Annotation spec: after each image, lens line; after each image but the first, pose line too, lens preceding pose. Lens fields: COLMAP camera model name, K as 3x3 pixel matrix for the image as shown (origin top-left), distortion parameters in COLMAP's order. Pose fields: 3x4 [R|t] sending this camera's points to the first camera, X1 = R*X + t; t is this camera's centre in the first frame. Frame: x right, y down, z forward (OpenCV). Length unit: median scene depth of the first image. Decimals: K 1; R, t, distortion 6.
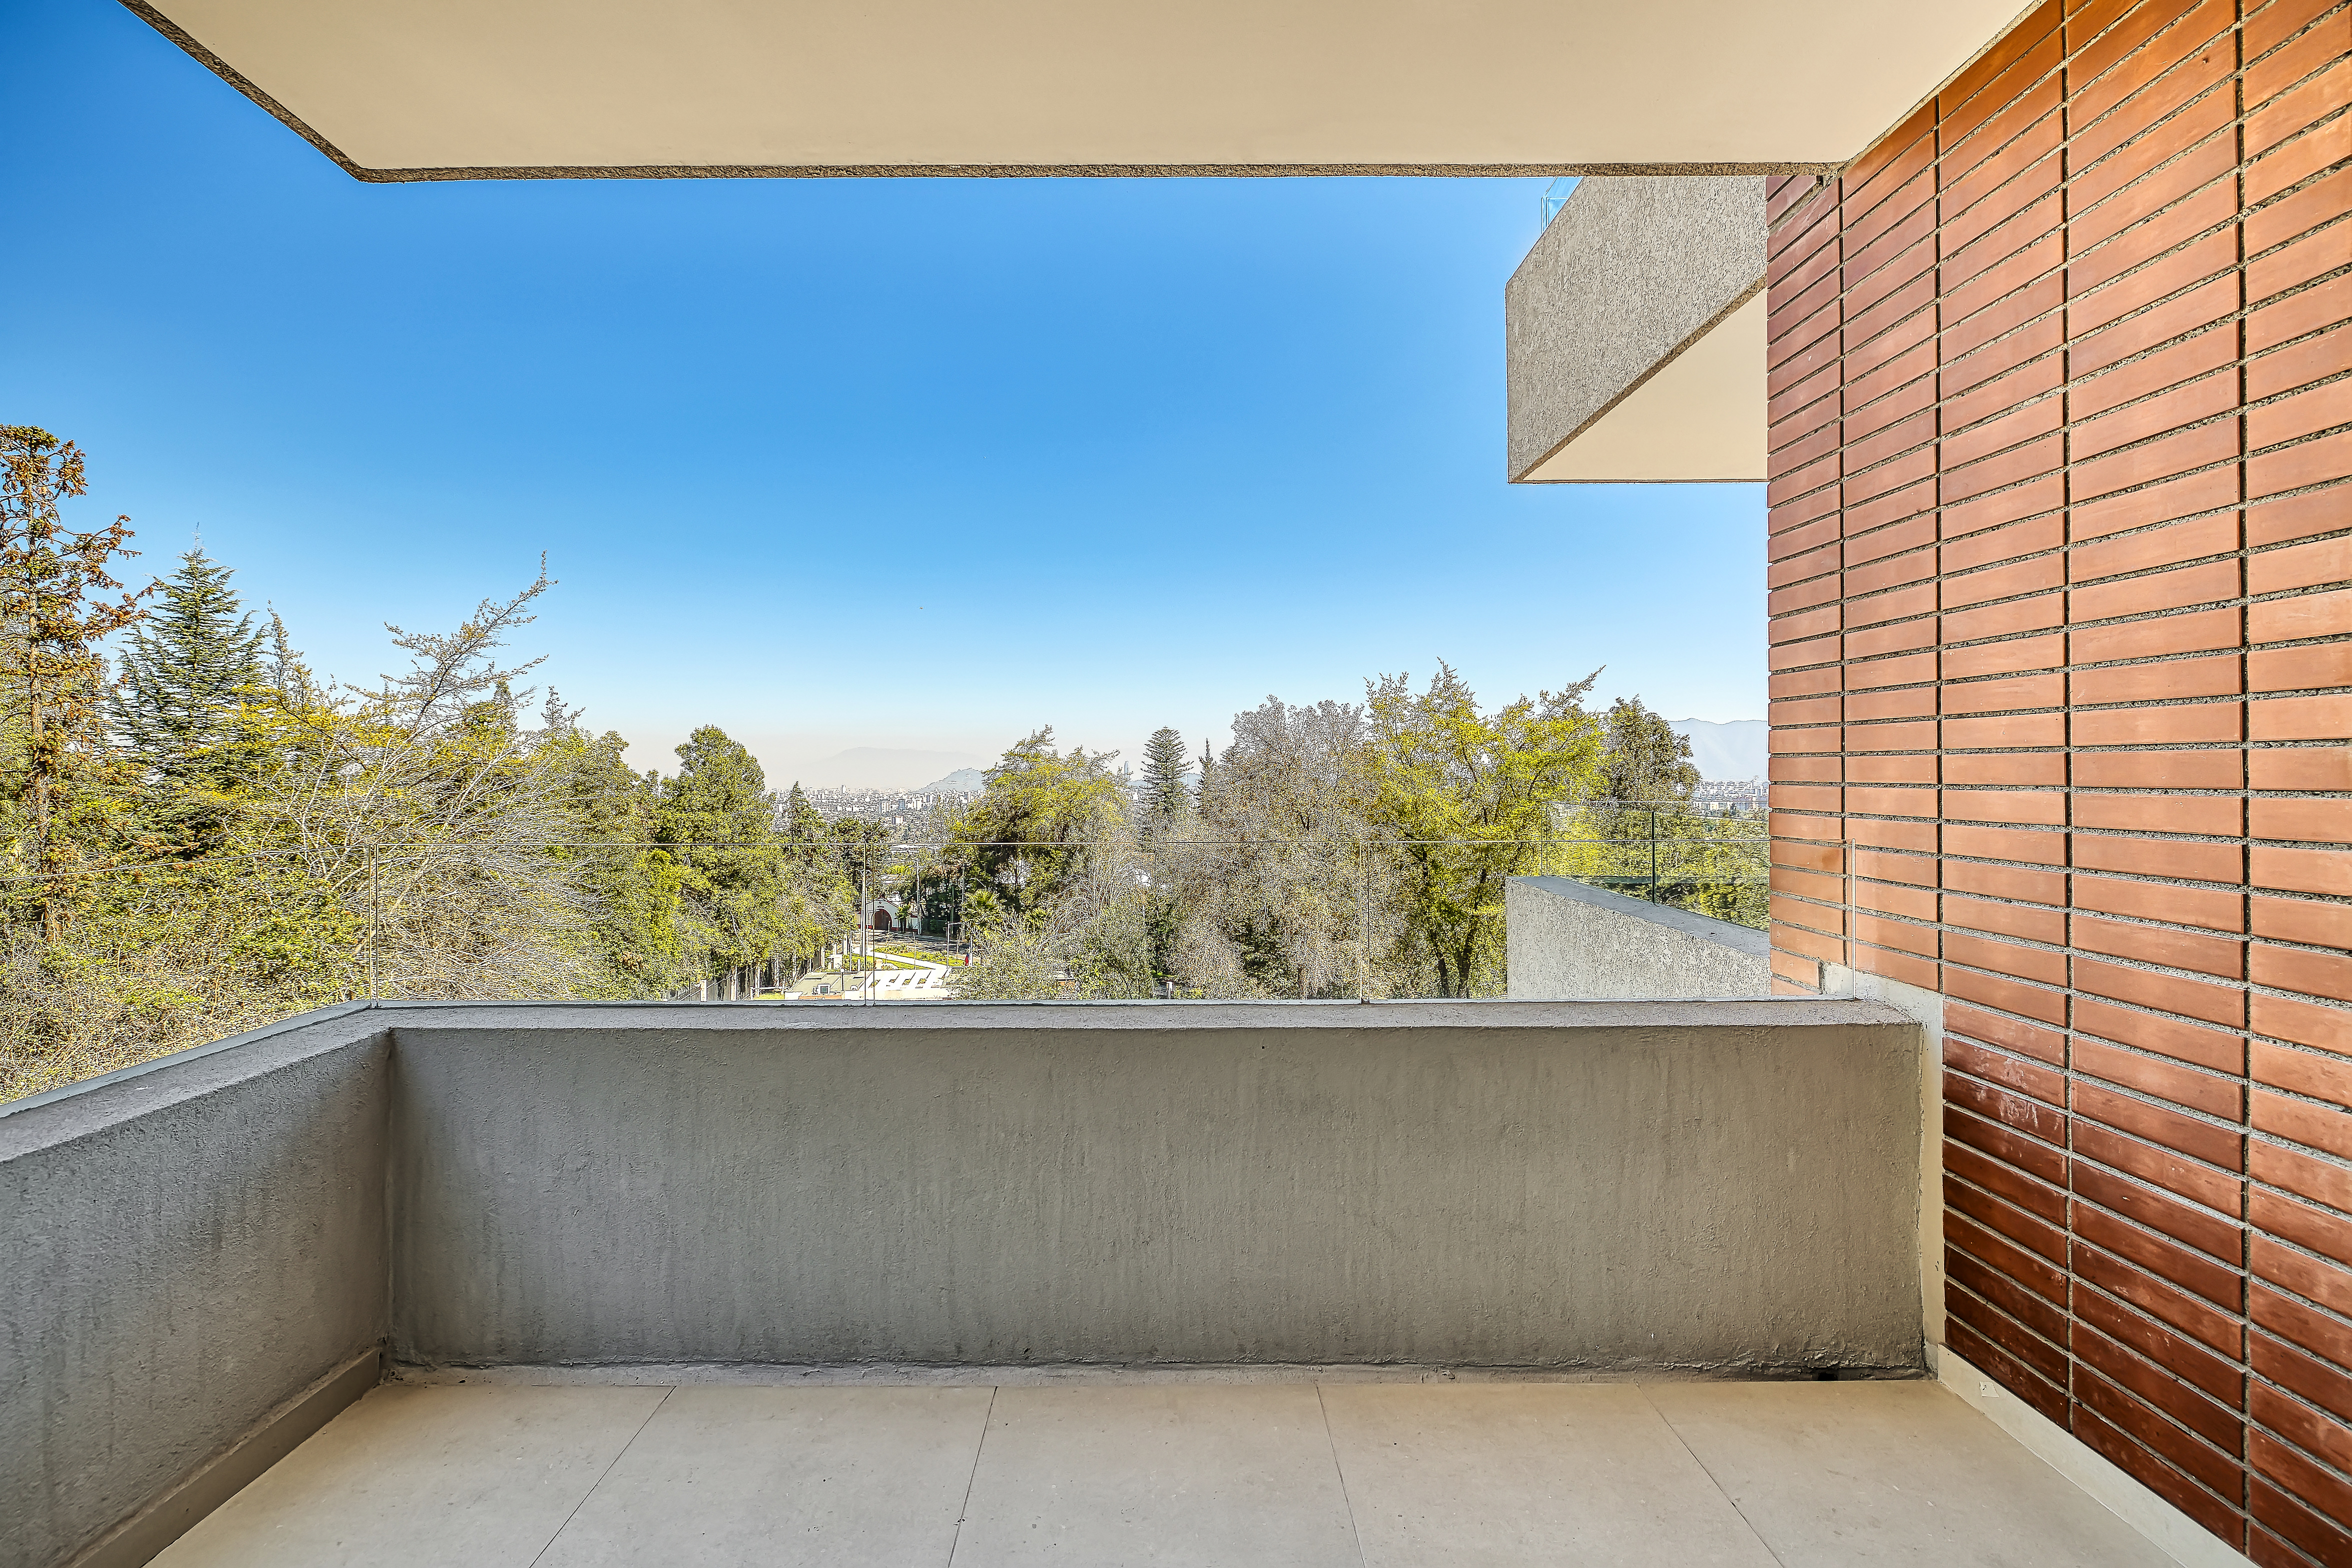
lens RADIAL K [[996.7, 0, 1162.8], [0, 996.7, 769.6], [0, 0, 1]] dist [-0.000157, 0.000958]
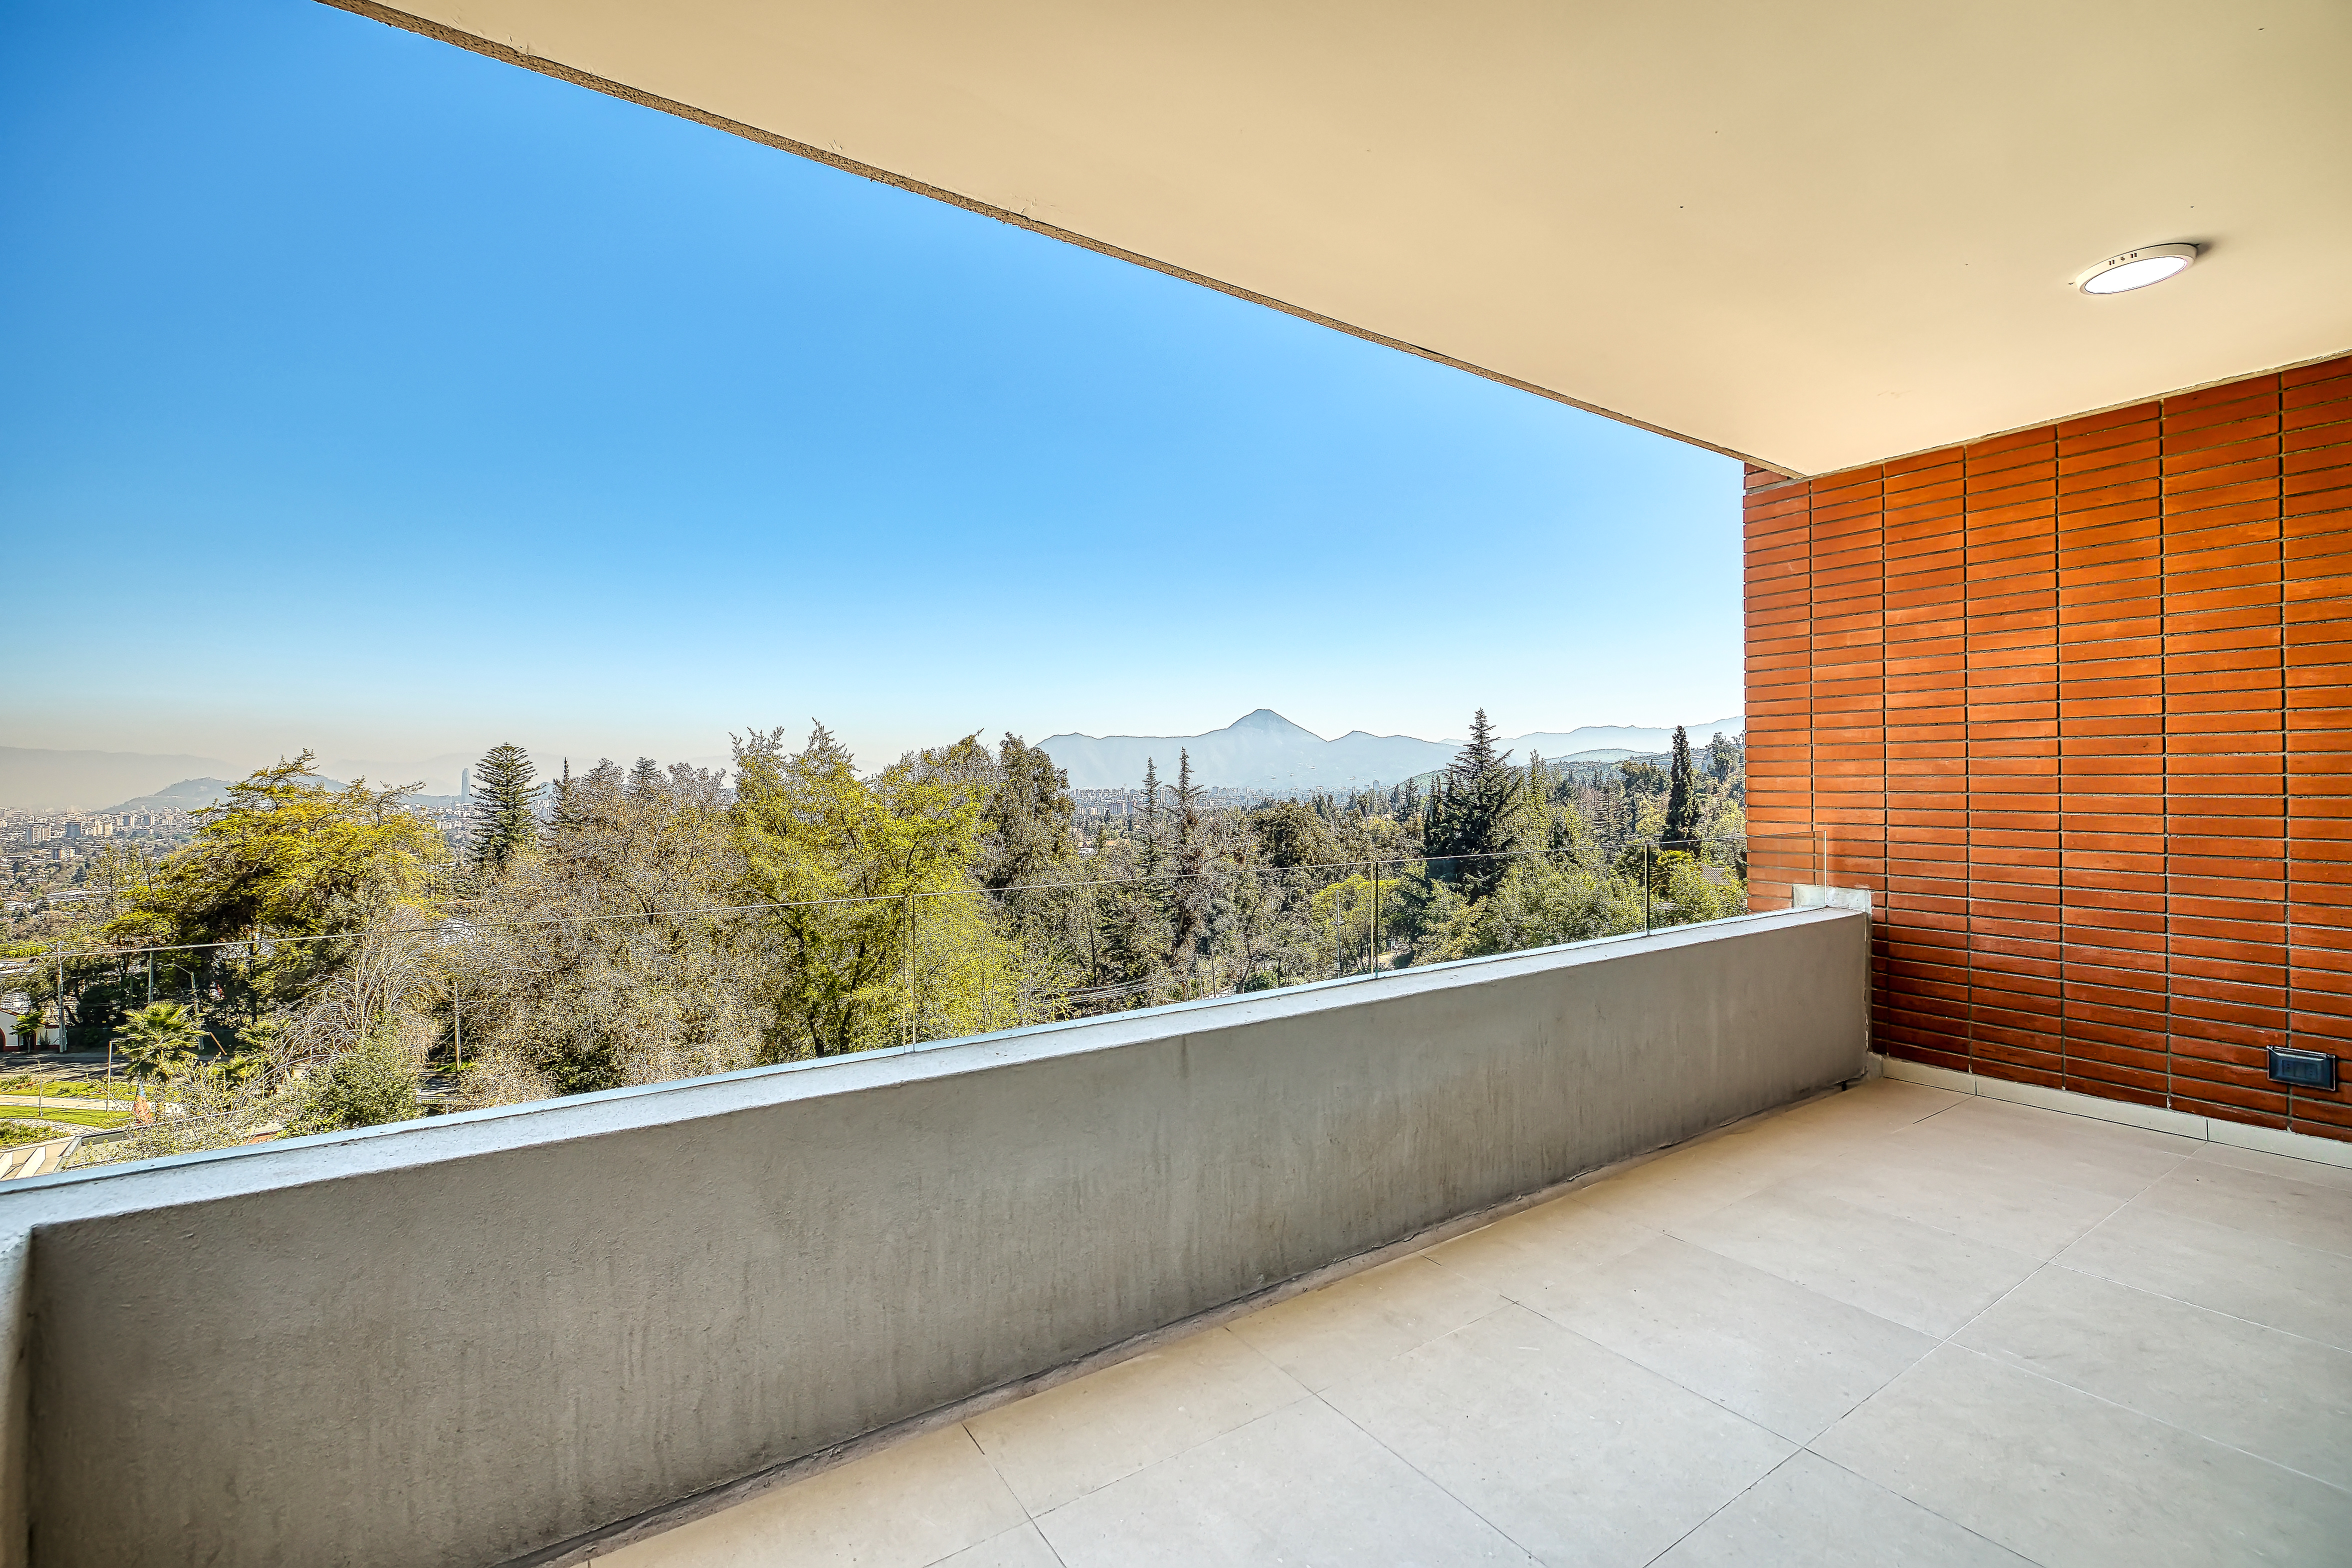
lens RADIAL K [[996.7, 0, 1158.9], [0, 996.7, 776.2], [0, 0, 1]] dist [-0.000157, 0.000958]
pose [[0.841584, -0.000637, 0.540126, 0.071134], [0.001327, 0.999999, -0.000887, -0.084744], [-0.540125, 0.001463, 0.841584, 0.076011]]
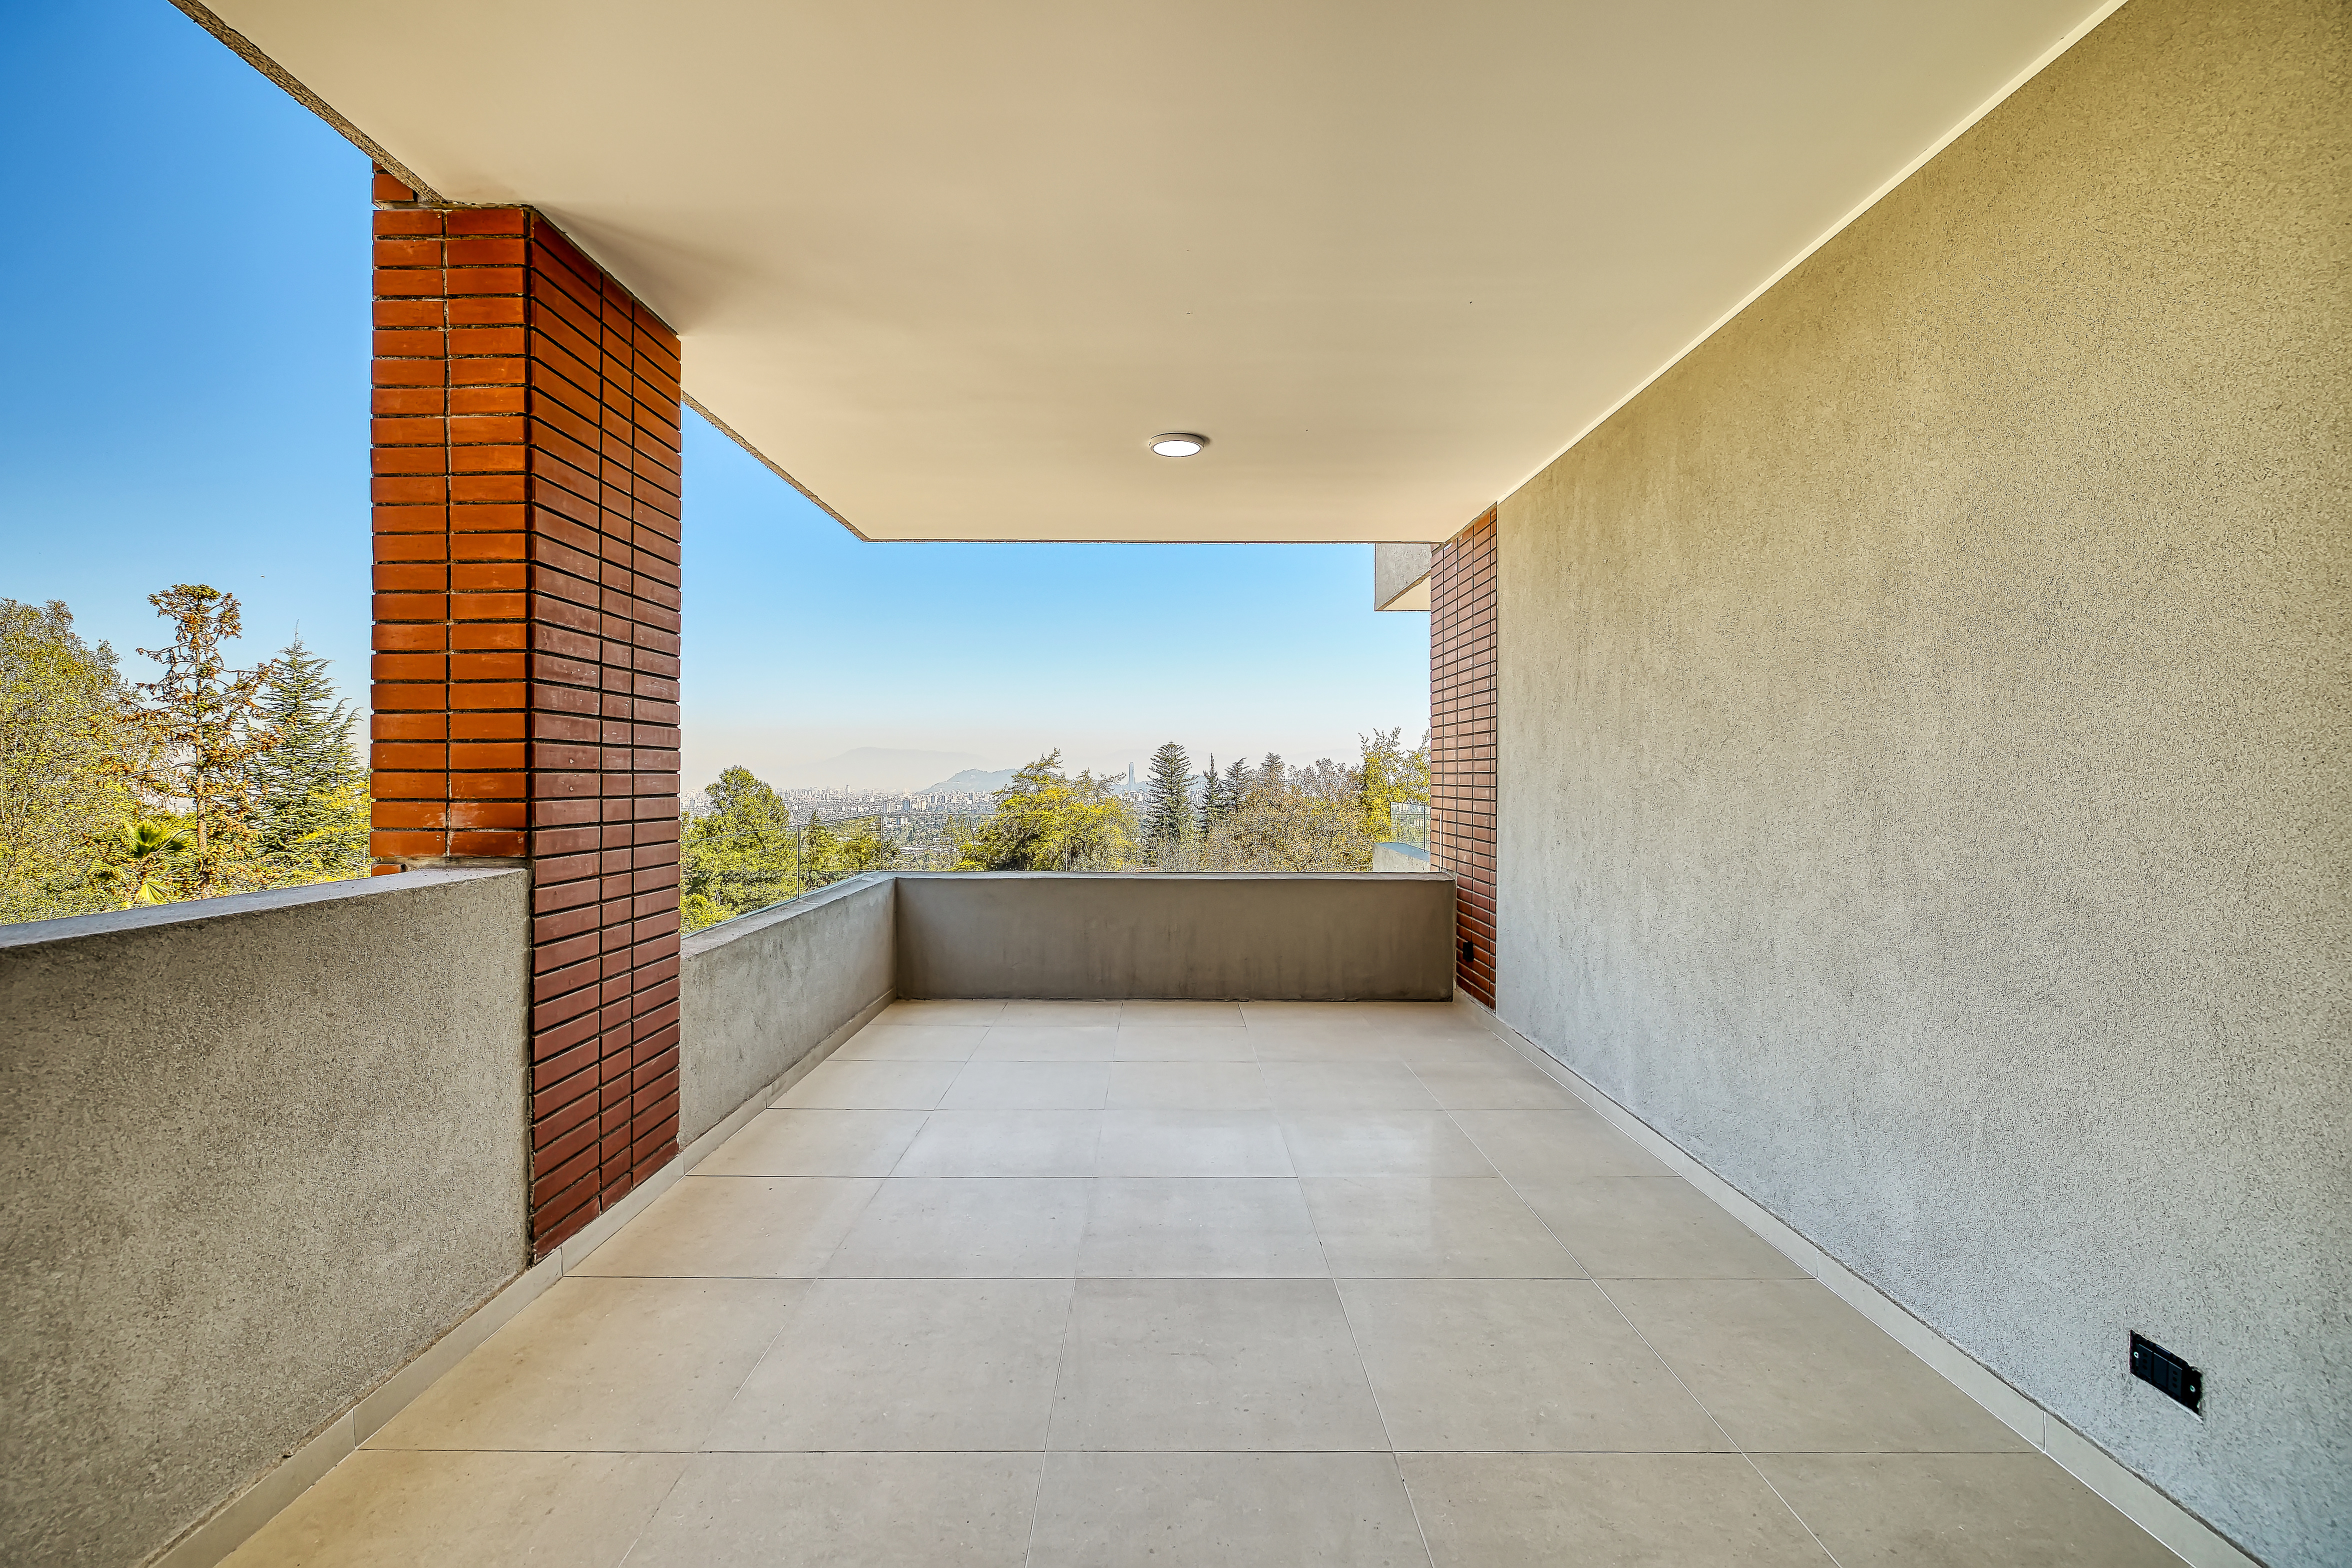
lens RADIAL K [[996.7, 0, 1164.8], [0, 996.7, 764.7], [0, 0, 1]] dist [-0.000157, 0.000958]
pose [[0.999988, 0.004305, -0.002130, -0.004258], [-0.004316, 0.999976, -0.005358, -0.084535], [0.002107, 0.005367, 0.999983, -0.101069]]
